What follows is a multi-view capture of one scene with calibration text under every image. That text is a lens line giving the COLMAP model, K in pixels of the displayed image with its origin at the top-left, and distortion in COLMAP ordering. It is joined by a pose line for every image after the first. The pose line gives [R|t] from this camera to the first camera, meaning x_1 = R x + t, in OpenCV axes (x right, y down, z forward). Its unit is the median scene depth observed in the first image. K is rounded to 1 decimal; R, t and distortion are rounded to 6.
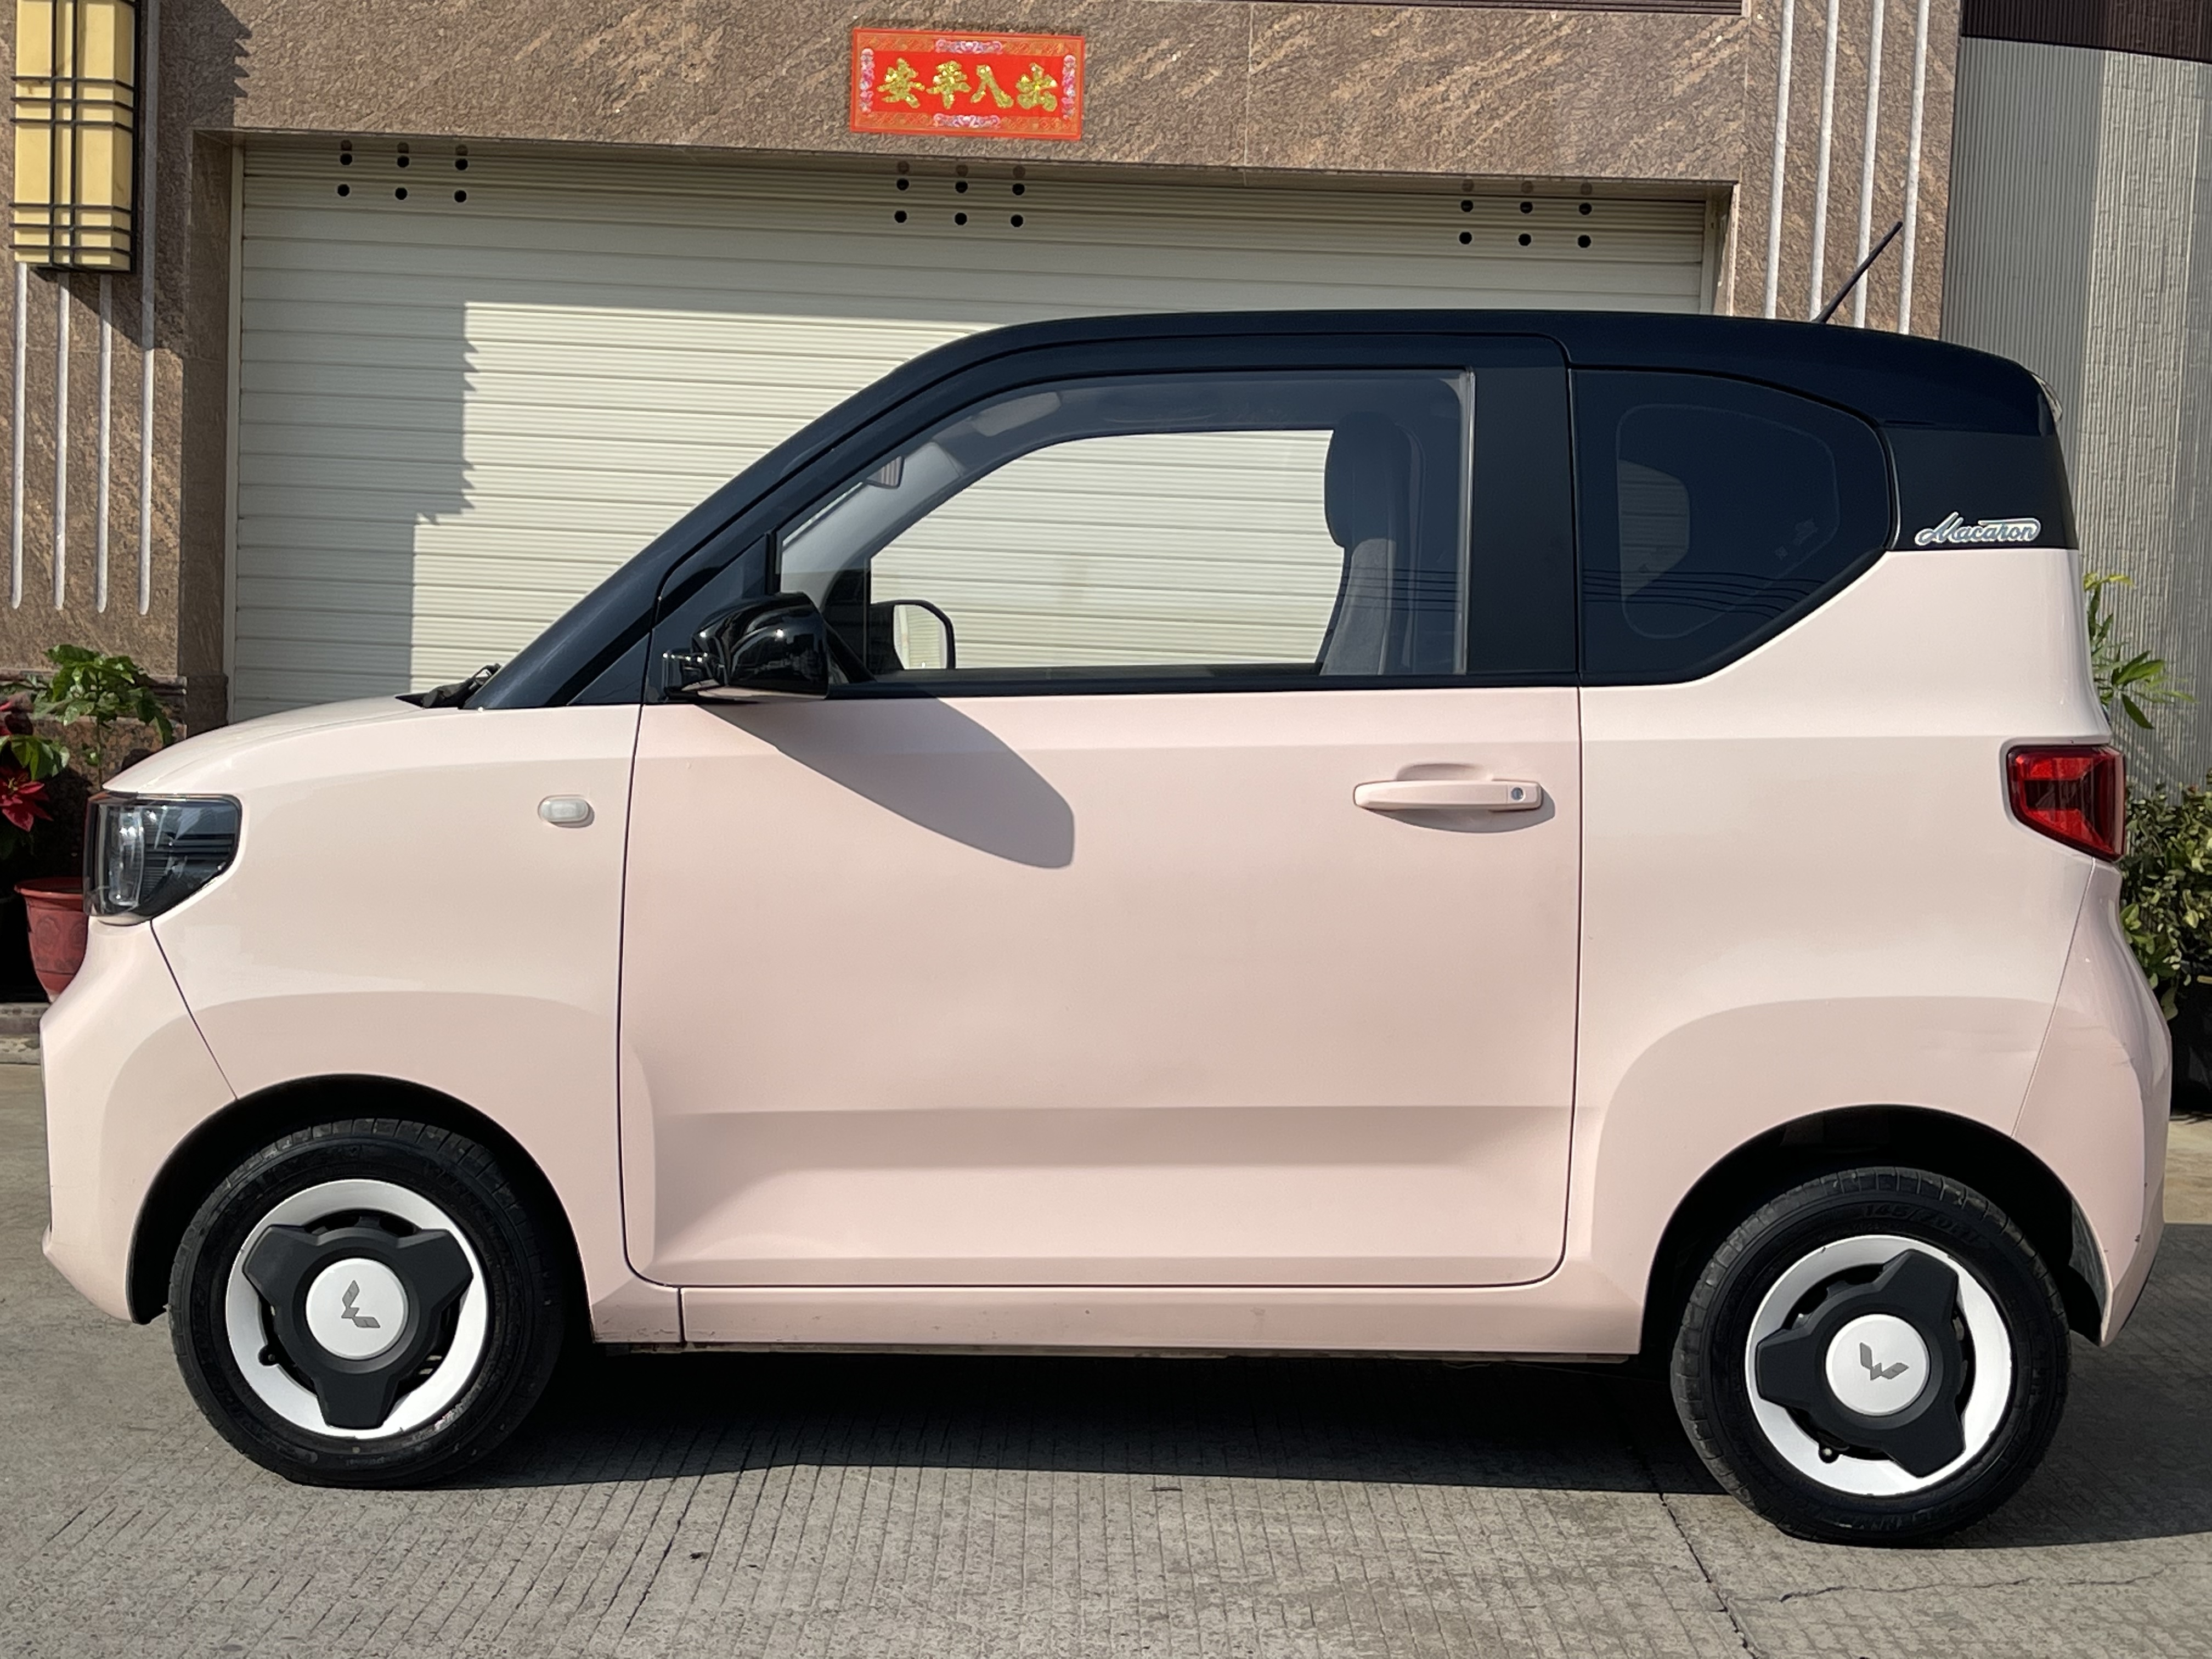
lens RADIAL K [[3326.0, 0, 1136.1], [0, 3326.0, 830.3], [0, 0, 1]] dist [0.144728, -0.422127]
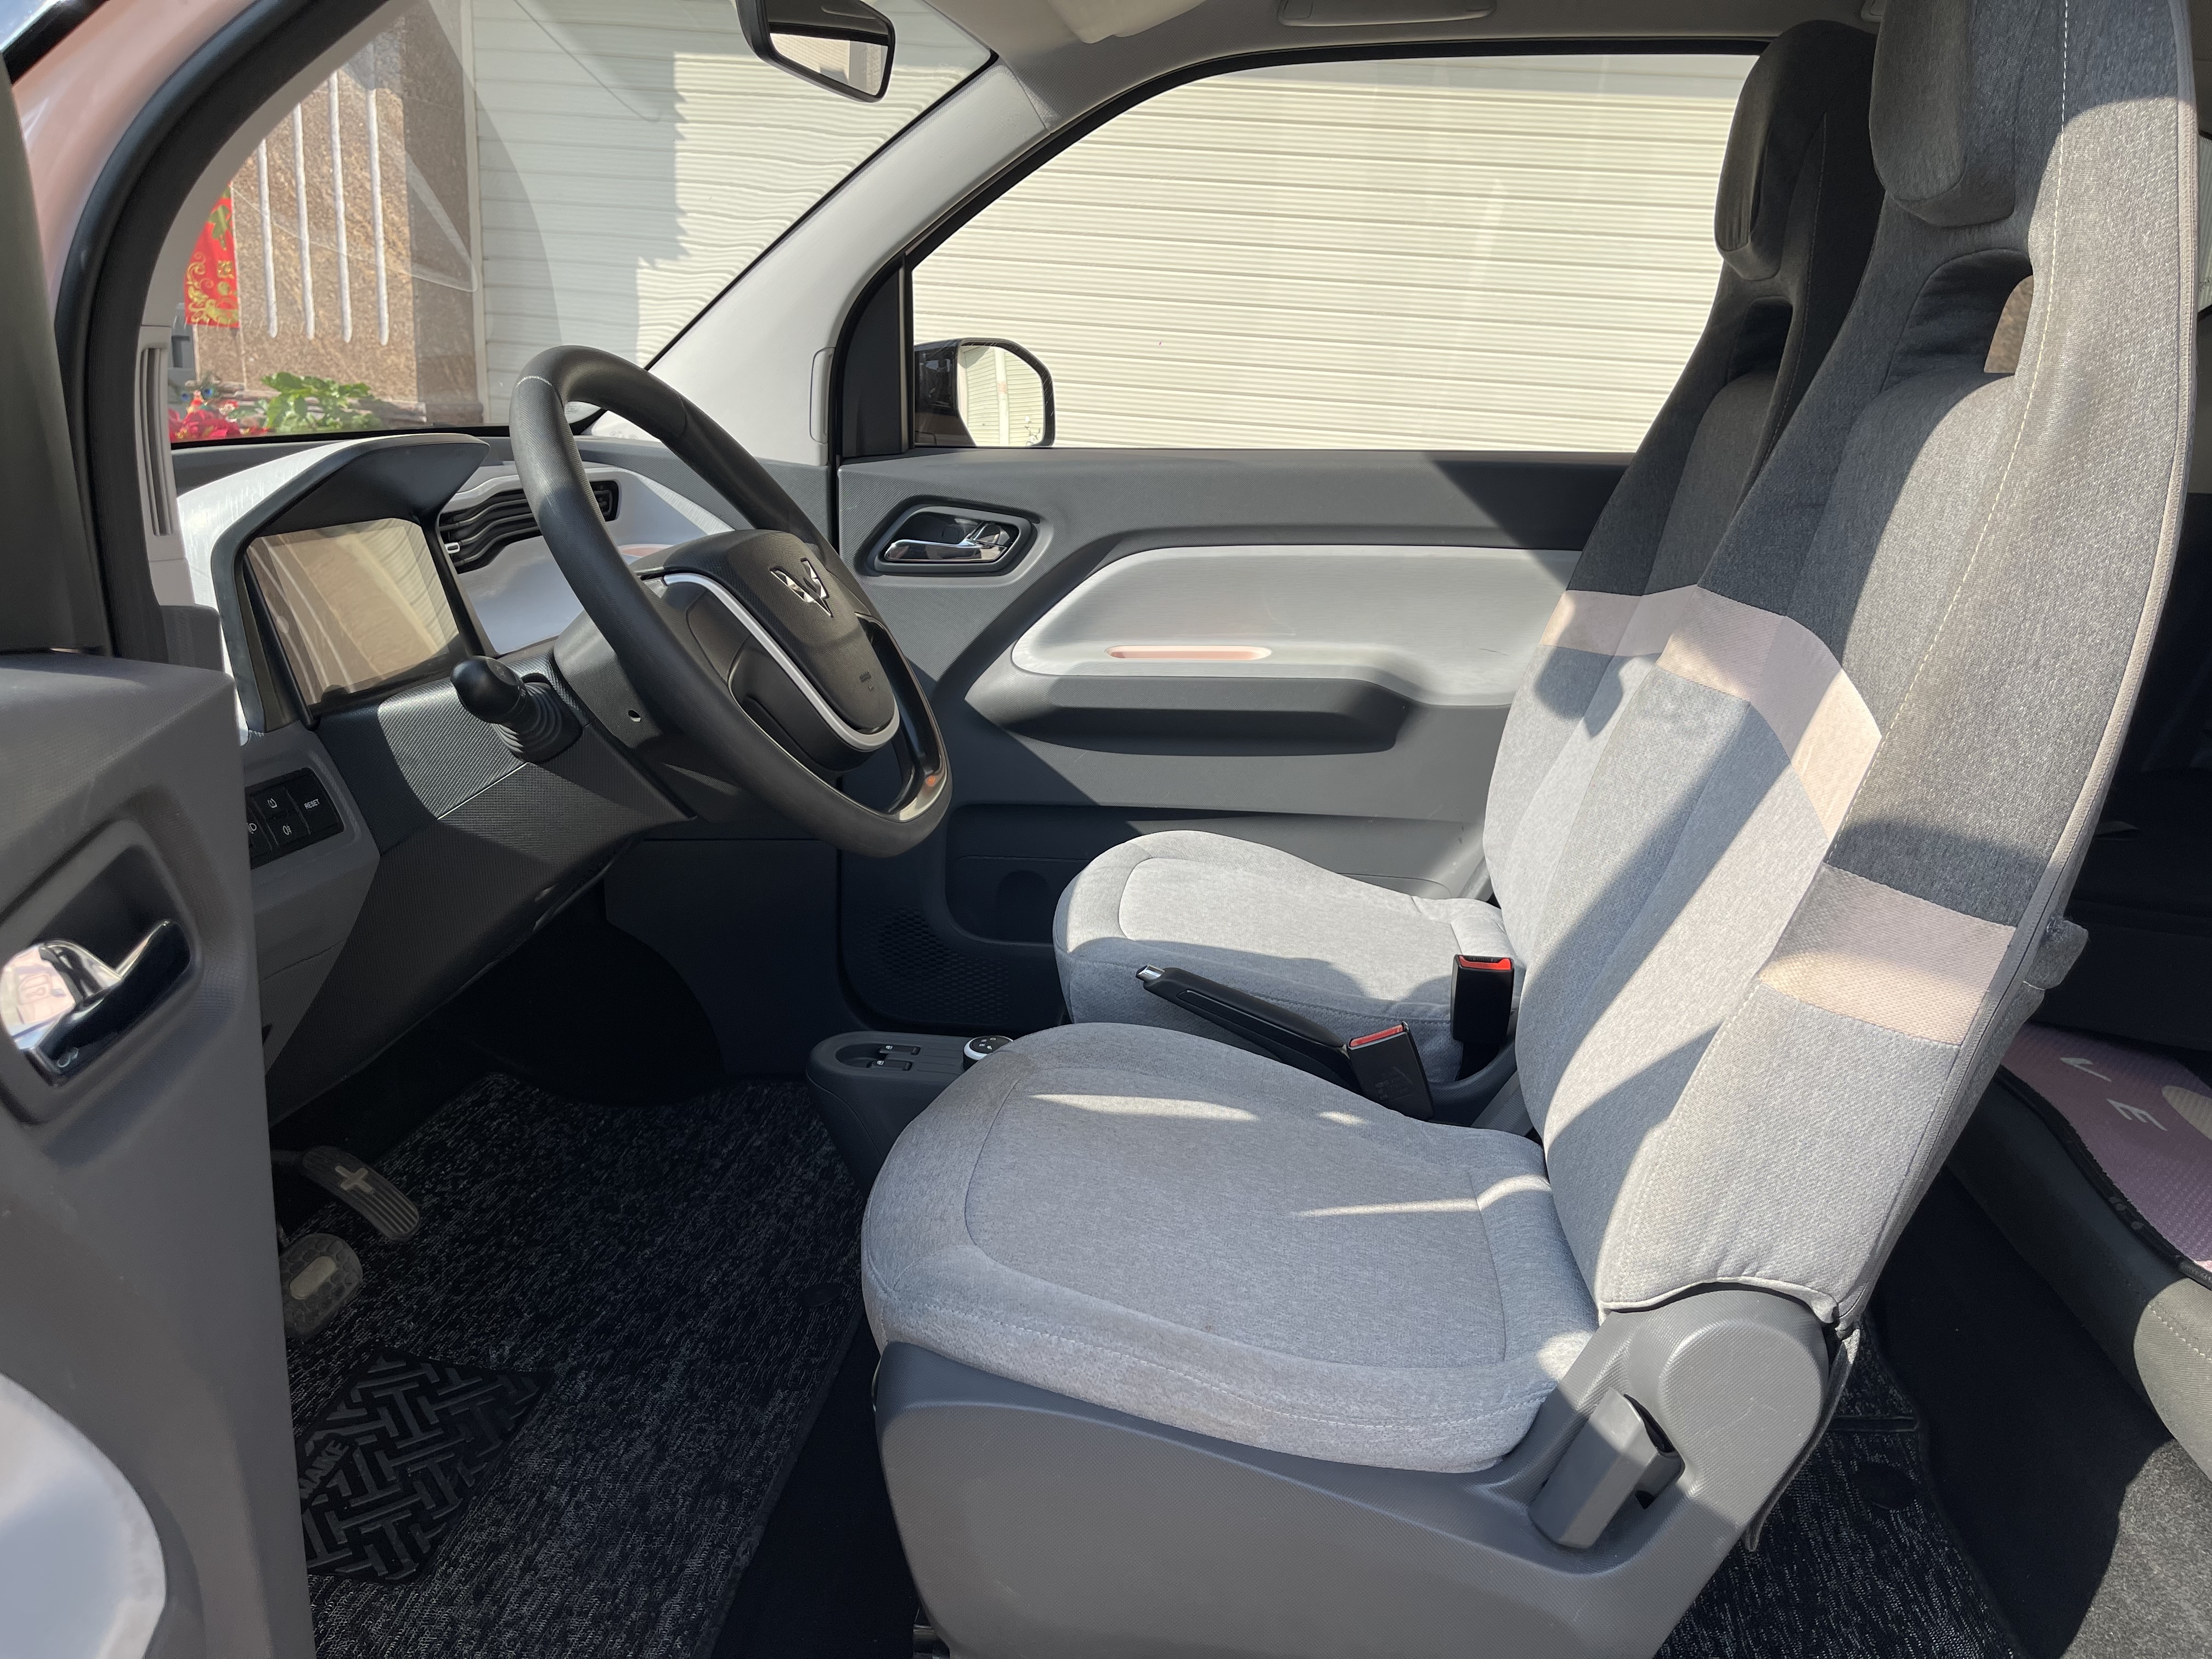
lens RADIAL K [[1680.5, 0, 1106.0], [0, 1680.5, 829.5], [0, 0, 1]] dist [0.121130, -0.170747]
pose [[0.996564, 0.038927, -0.073103, -0.010818], [-0.023337, 0.978878, 0.203111, -0.029188], [0.079465, -0.200707, 0.976423, 0.447100]]
